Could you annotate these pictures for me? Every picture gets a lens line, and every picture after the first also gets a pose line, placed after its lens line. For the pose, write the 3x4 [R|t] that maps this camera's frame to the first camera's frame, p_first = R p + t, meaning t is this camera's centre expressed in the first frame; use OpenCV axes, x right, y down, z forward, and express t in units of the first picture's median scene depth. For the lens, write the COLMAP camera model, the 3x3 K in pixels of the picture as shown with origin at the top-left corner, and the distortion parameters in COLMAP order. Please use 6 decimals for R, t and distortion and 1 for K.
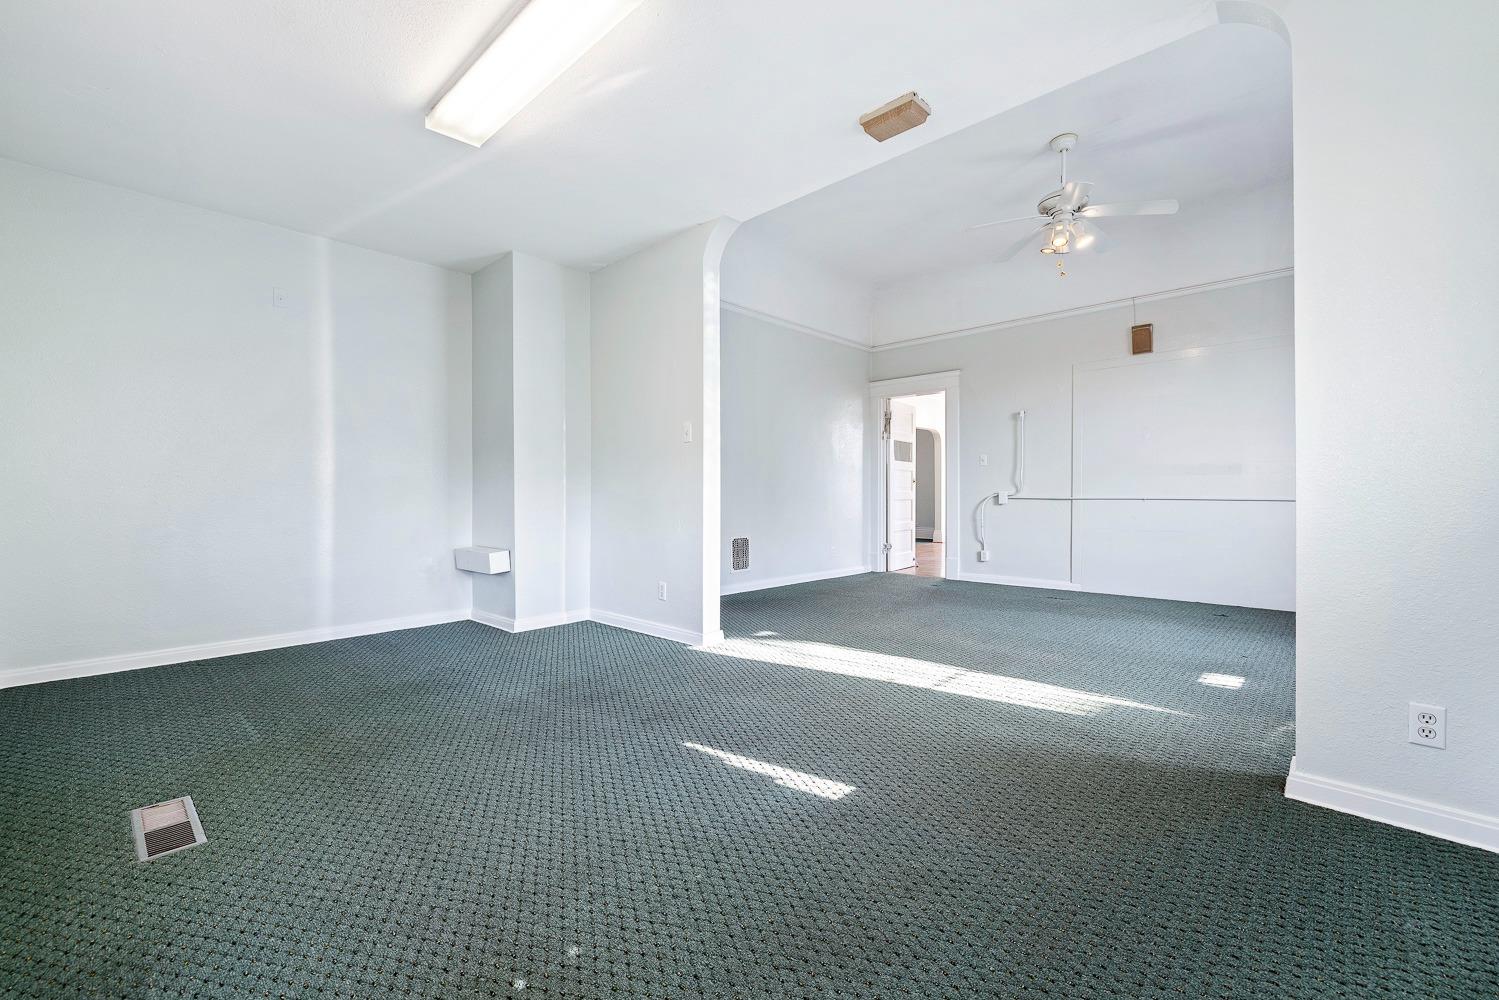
lens RADIAL K [[639.0, 0, 761.1], [0, 639.0, 487.0], [0, 0, 1]] dist [0.001258, 0.000580]
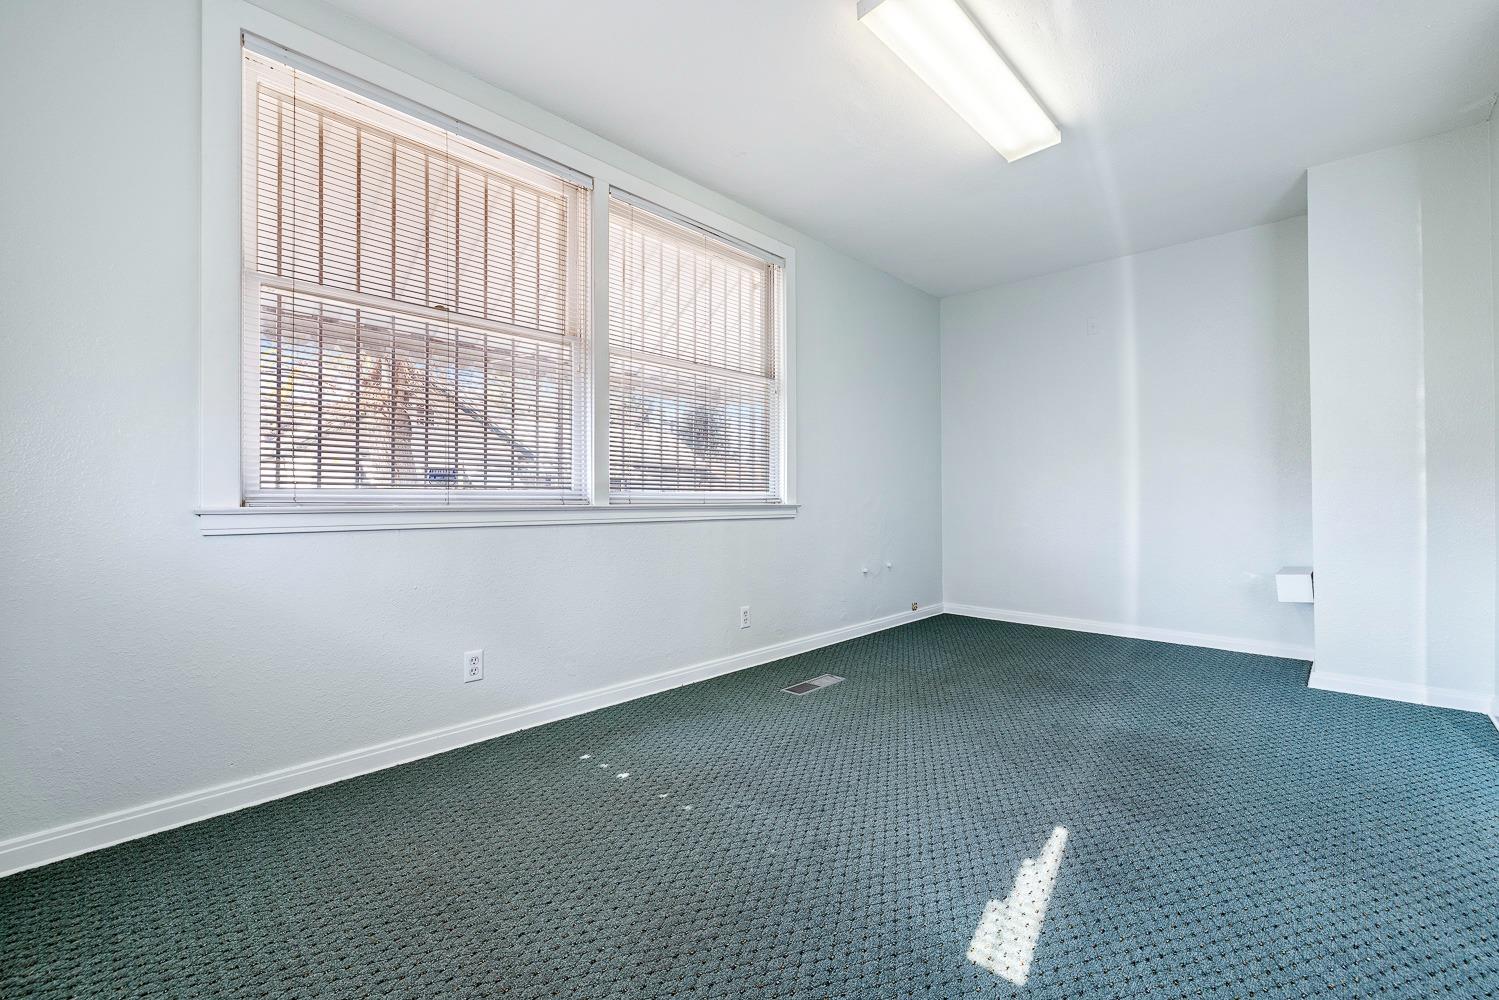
lens RADIAL K [[639.0, 0, 734.7], [0, 639.0, 496.4], [0, 0, 1]] dist [0.001258, 0.000580]
pose [[-0.032478, -0.000023, -0.999472, 0.588776], [0.009161, 0.999958, -0.000321, 0.003558], [0.999430, -0.009166, -0.032477, 0.580422]]
